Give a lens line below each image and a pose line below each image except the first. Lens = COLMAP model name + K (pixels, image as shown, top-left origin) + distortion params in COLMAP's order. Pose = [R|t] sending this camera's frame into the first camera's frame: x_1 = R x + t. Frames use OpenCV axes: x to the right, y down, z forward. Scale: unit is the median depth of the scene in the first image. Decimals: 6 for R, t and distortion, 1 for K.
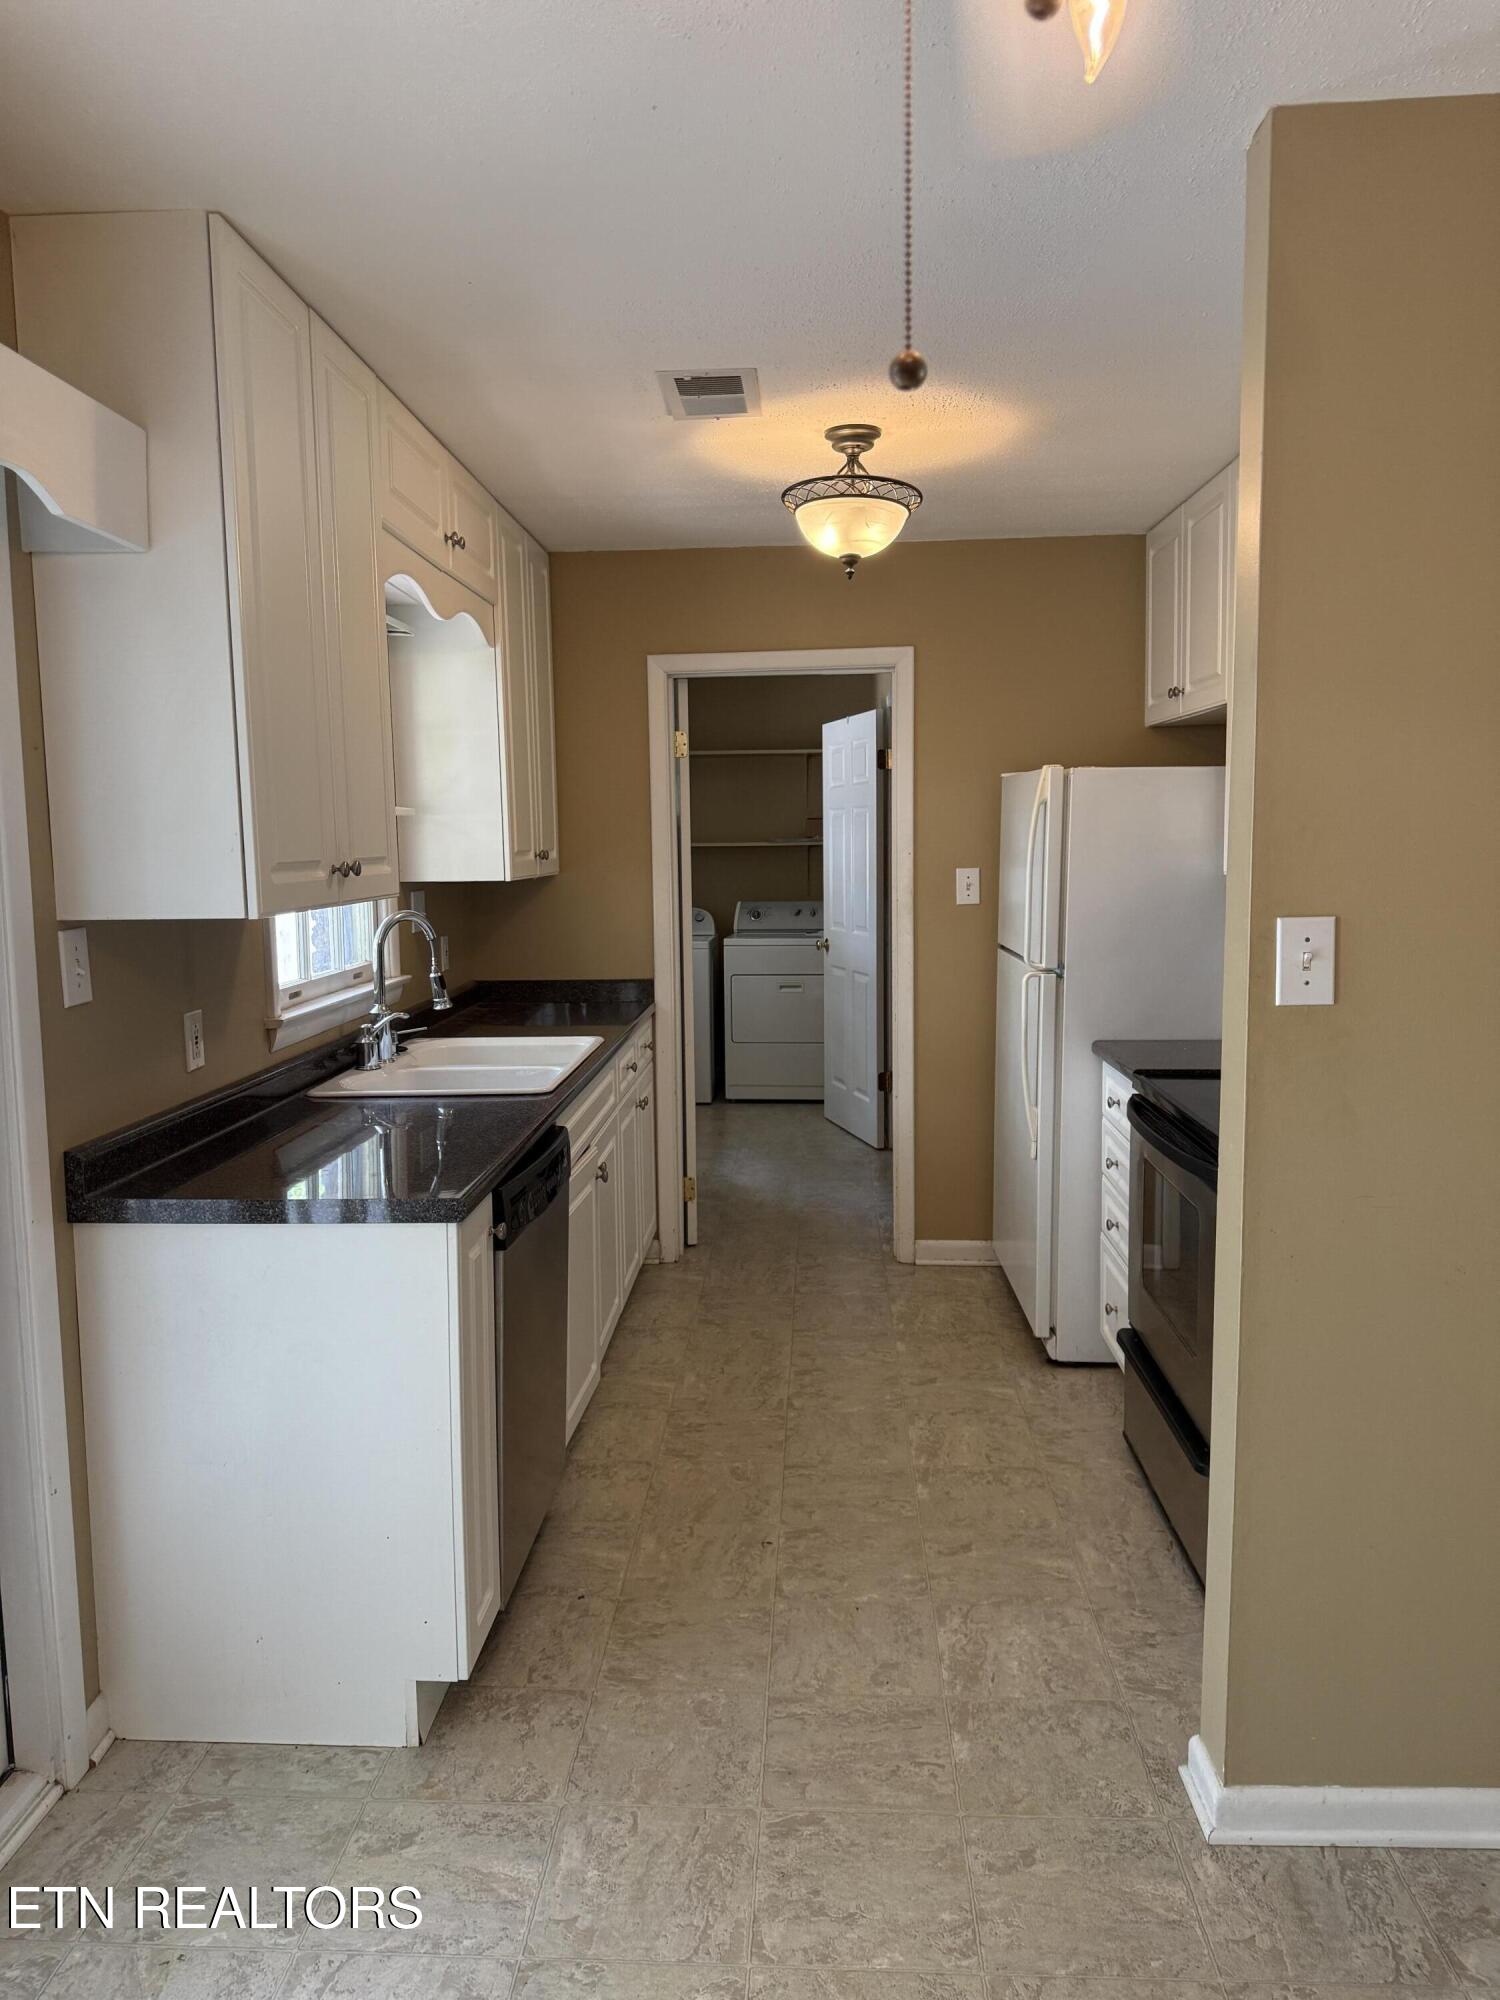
lens RADIAL K [[1423.2, 0, 693.7], [0, 1423.2, 972.3], [0, 0, 1]] dist [0.029330, -0.013762]
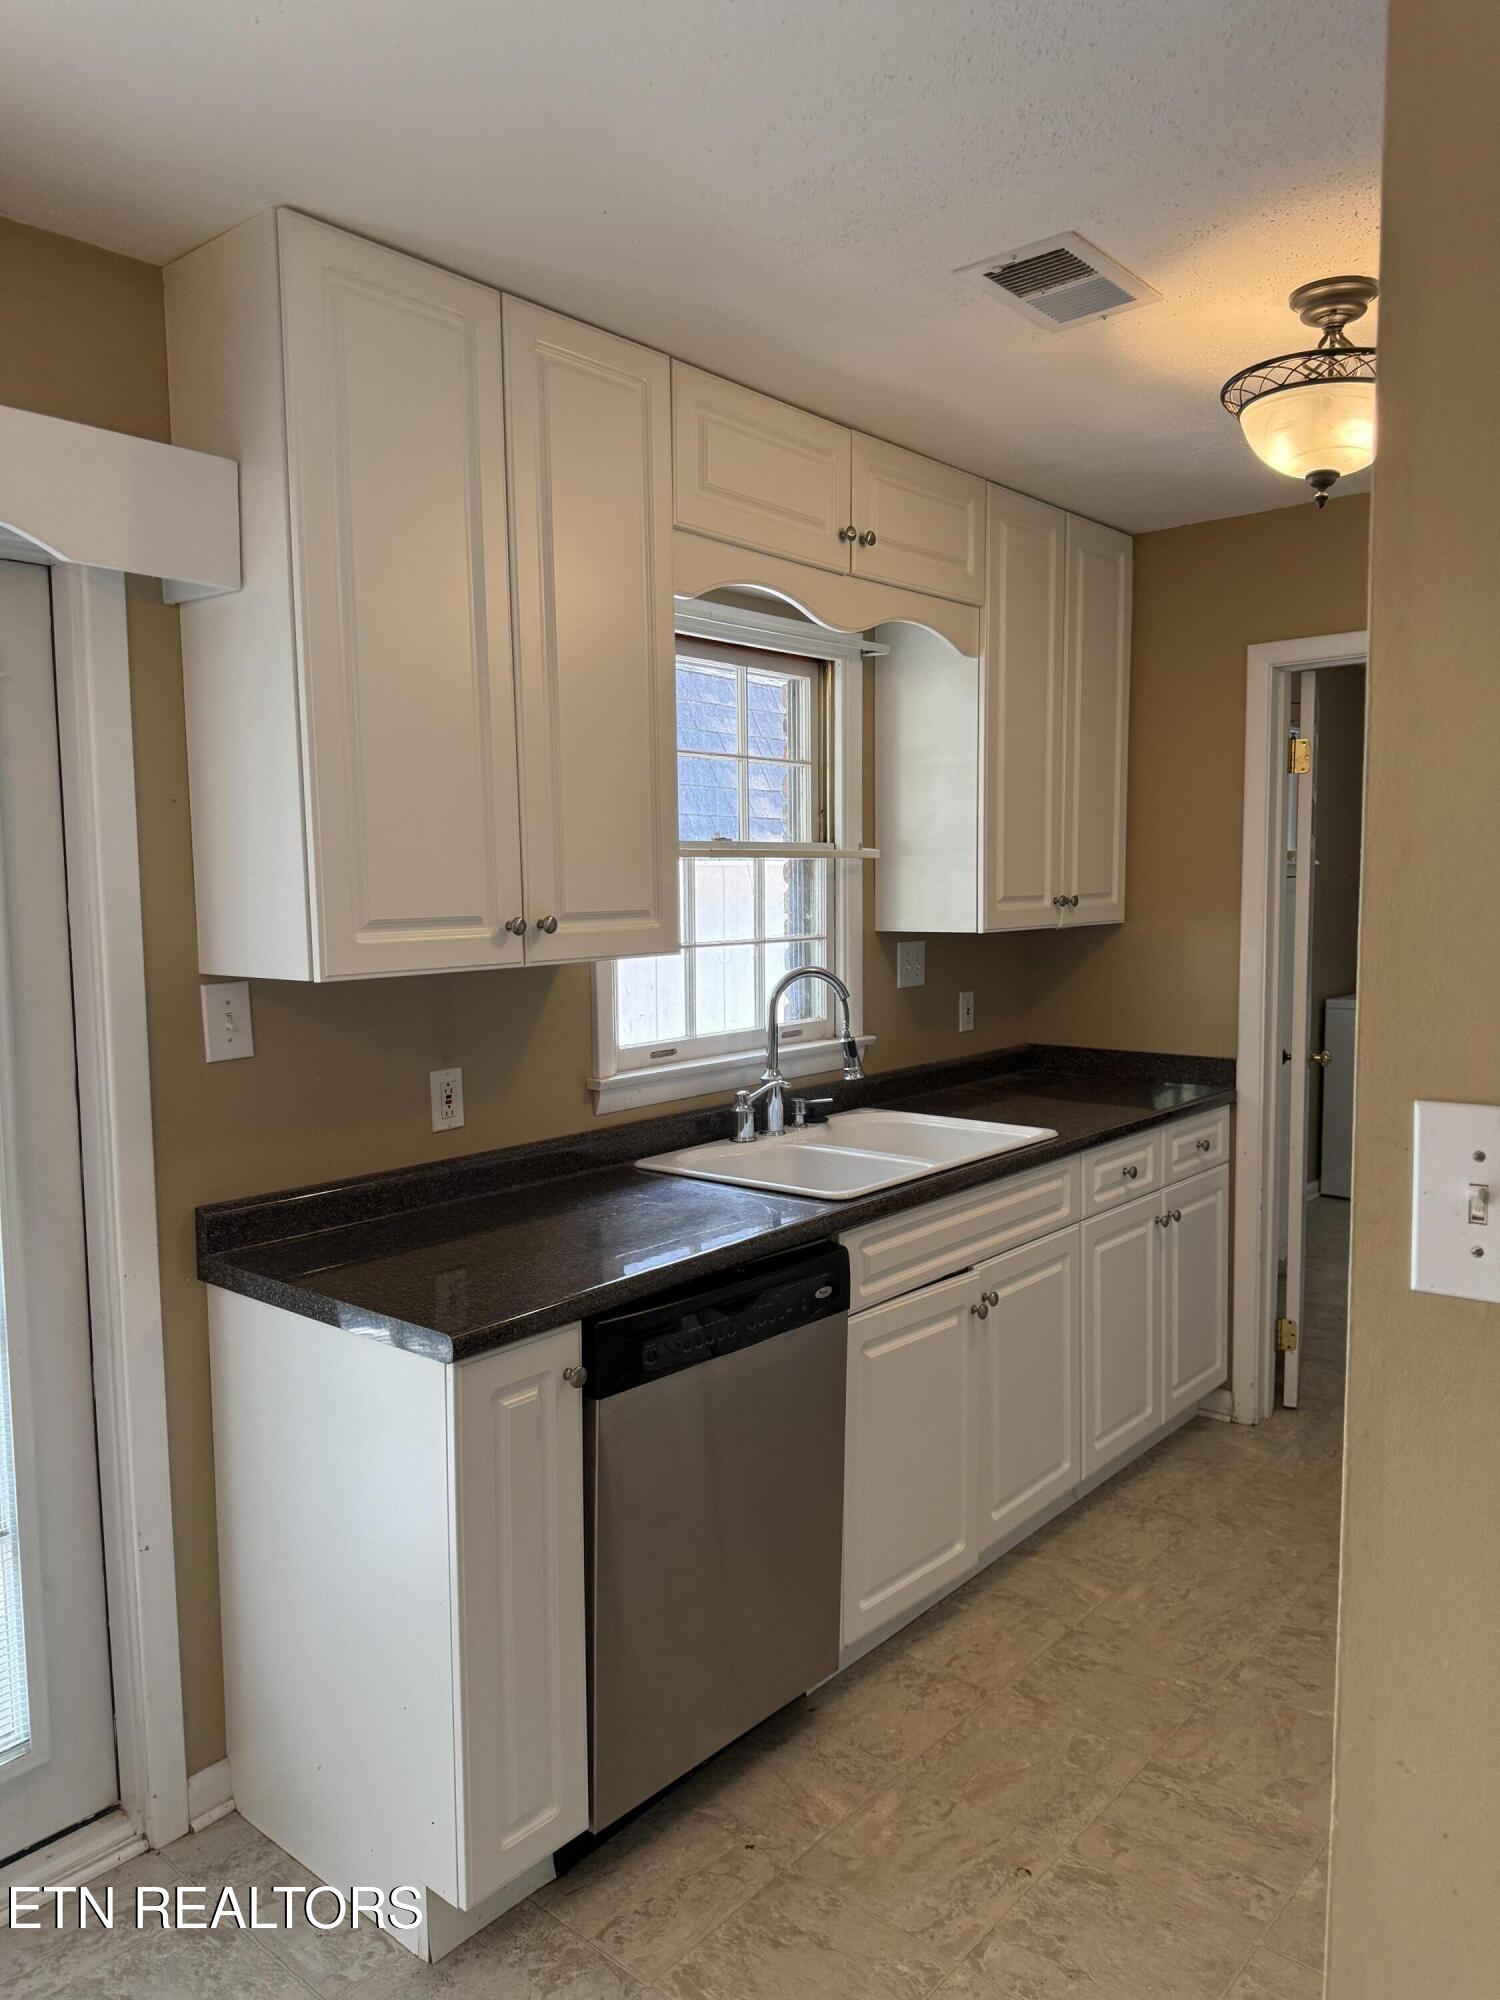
lens RADIAL K [[1423.2, 0, 738.9], [0, 1423.2, 997.9], [0, 0, 1]] dist [0.029330, -0.013762]
pose [[0.805994, 0.057217, -0.589152, 0.336106], [-0.056667, 0.998204, 0.019419, -0.045698], [0.589205, 0.017734, 0.807789, 0.322815]]
